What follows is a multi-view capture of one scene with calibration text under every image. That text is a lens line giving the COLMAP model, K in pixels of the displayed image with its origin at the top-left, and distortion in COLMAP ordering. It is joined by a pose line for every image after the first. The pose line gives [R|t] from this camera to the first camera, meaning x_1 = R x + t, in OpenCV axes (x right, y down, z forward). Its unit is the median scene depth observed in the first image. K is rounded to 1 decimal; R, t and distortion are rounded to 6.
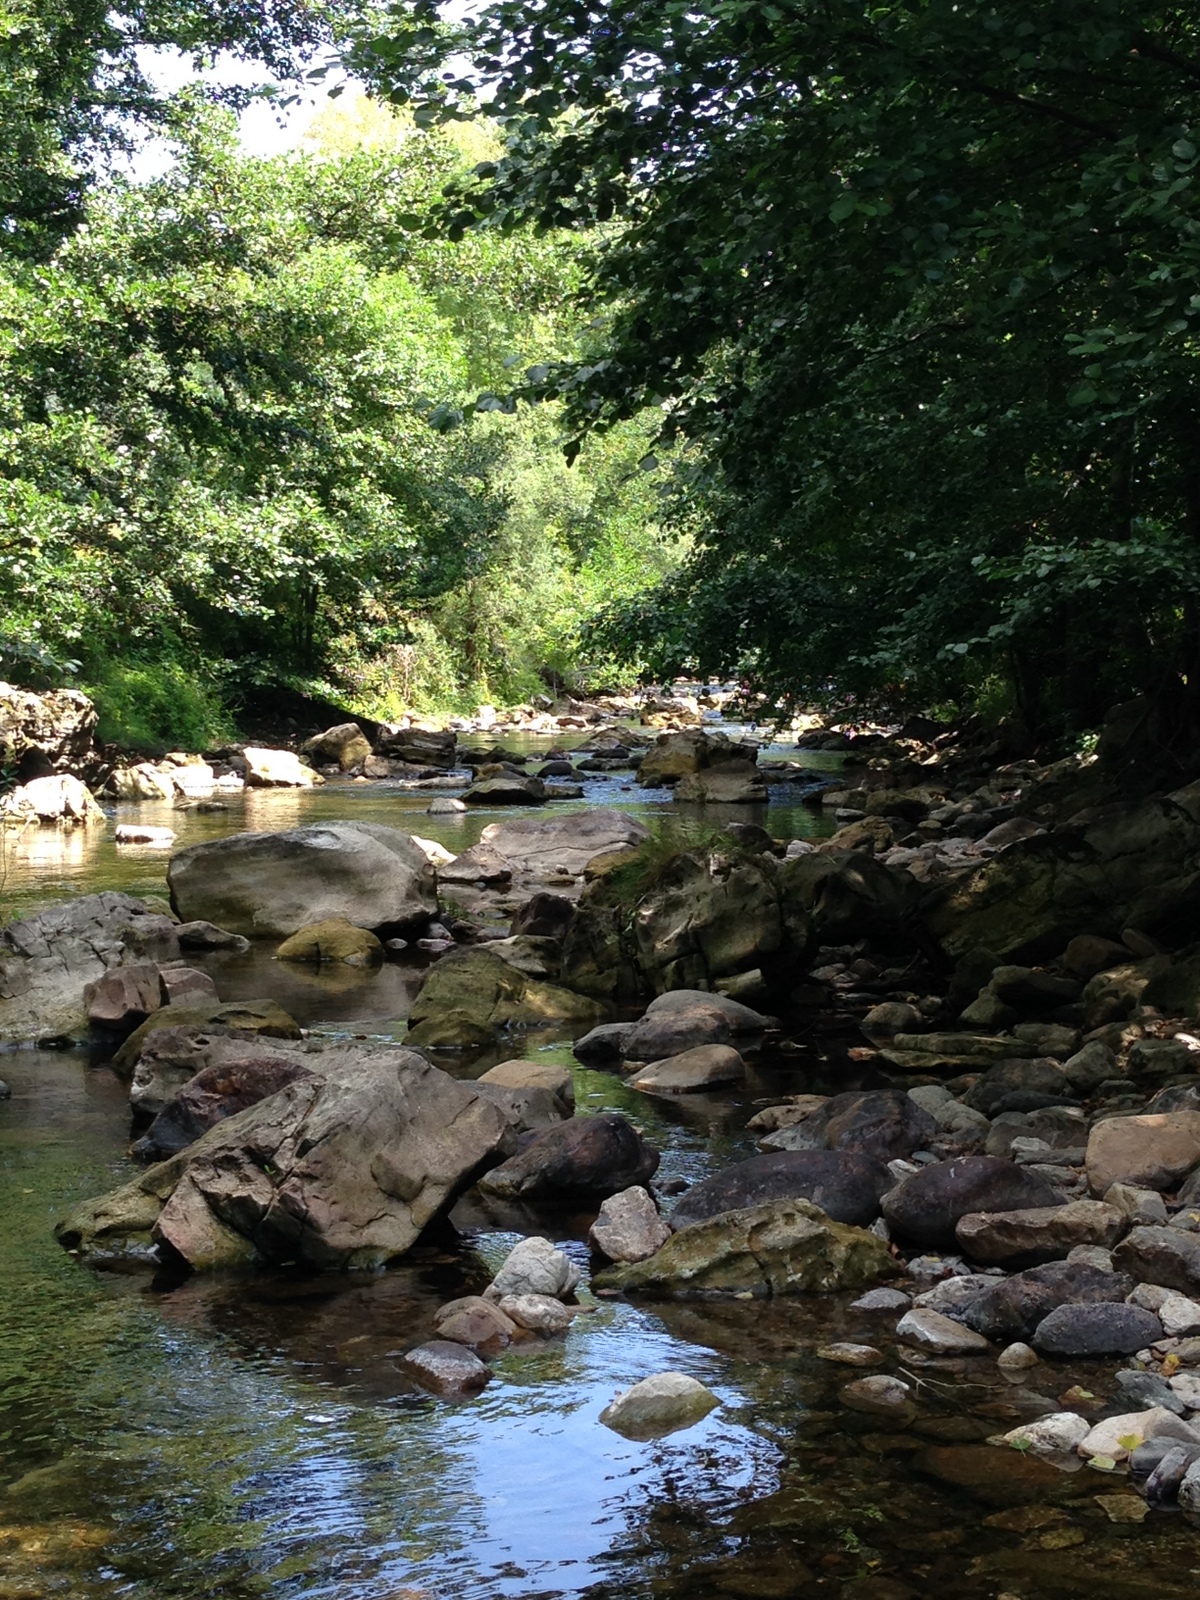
lens RADIAL K [[2675.5, 0, 567.0], [0, 2675.5, 844.1], [0, 0, 1]] dist [0.080898, 0.000000]
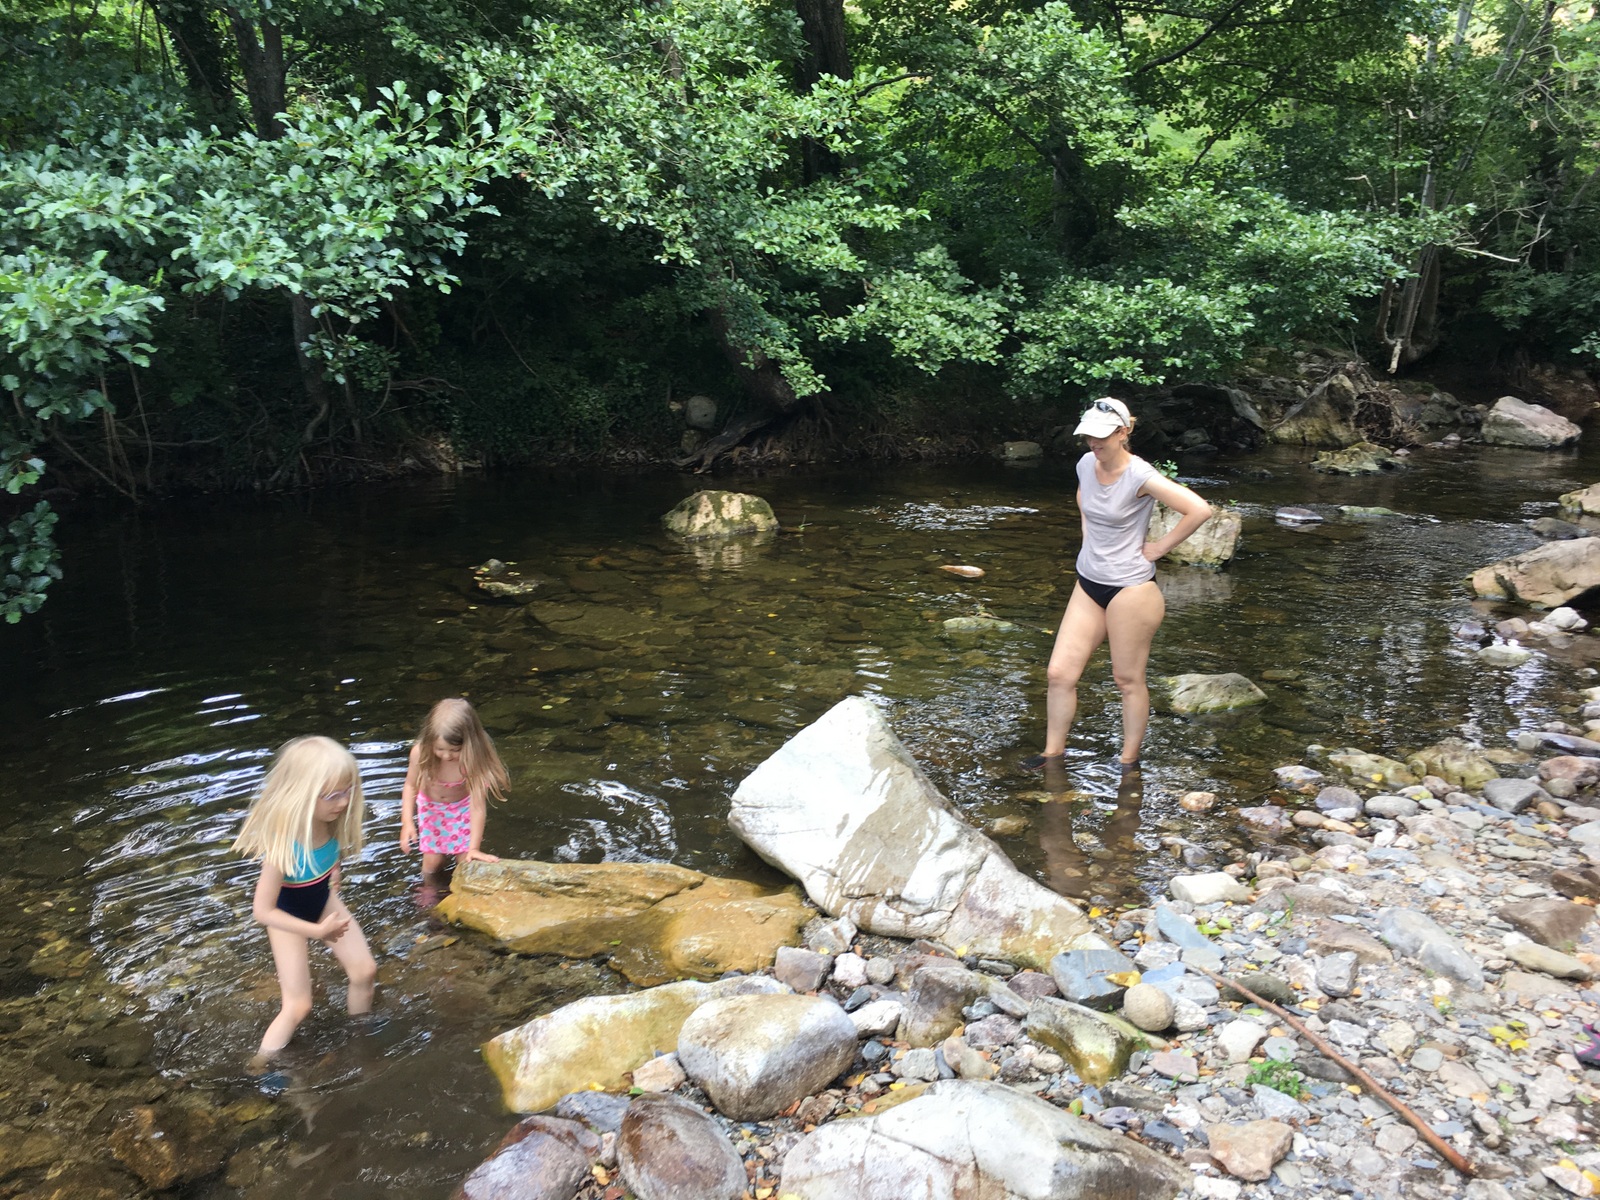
lens RADIAL K [[1355.5, 0, 806.1], [0, 1355.5, 595.4], [0, 0, 1]] dist [0.072644, -0.095482]
pose [[0.466252, 0.215956, -0.857888, 0.211199], [-0.063316, 0.975406, 0.211127, -0.029560], [0.882383, -0.044120, 0.468459, -0.093532]]
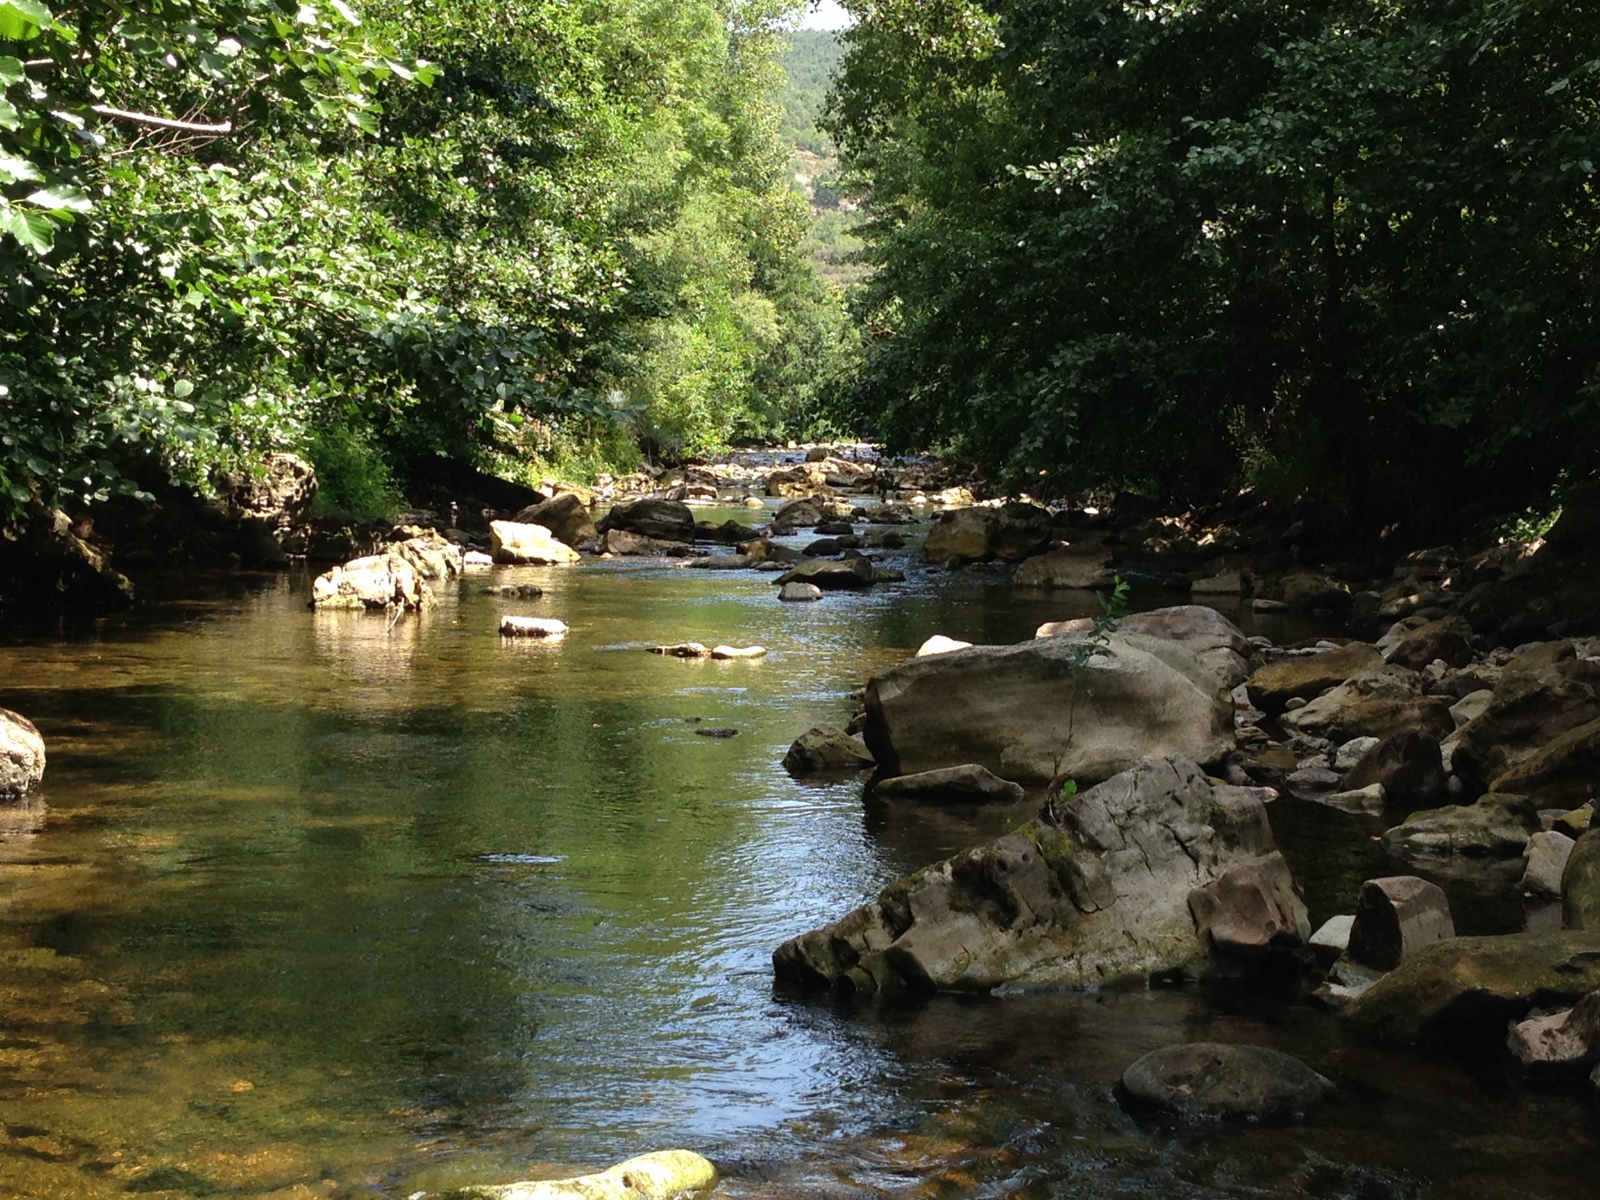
lens RADIAL K [[2675.5, 0, 791.8], [0, 2675.5, 604.2], [0, 0, 1]] dist [0.080898, 0.000000]
pose [[0.995216, 0.007426, 0.097415, -0.149119], [-0.007157, 0.999970, -0.003108, -0.008206], [-0.097435, 0.002396, 0.995239, 0.134465]]
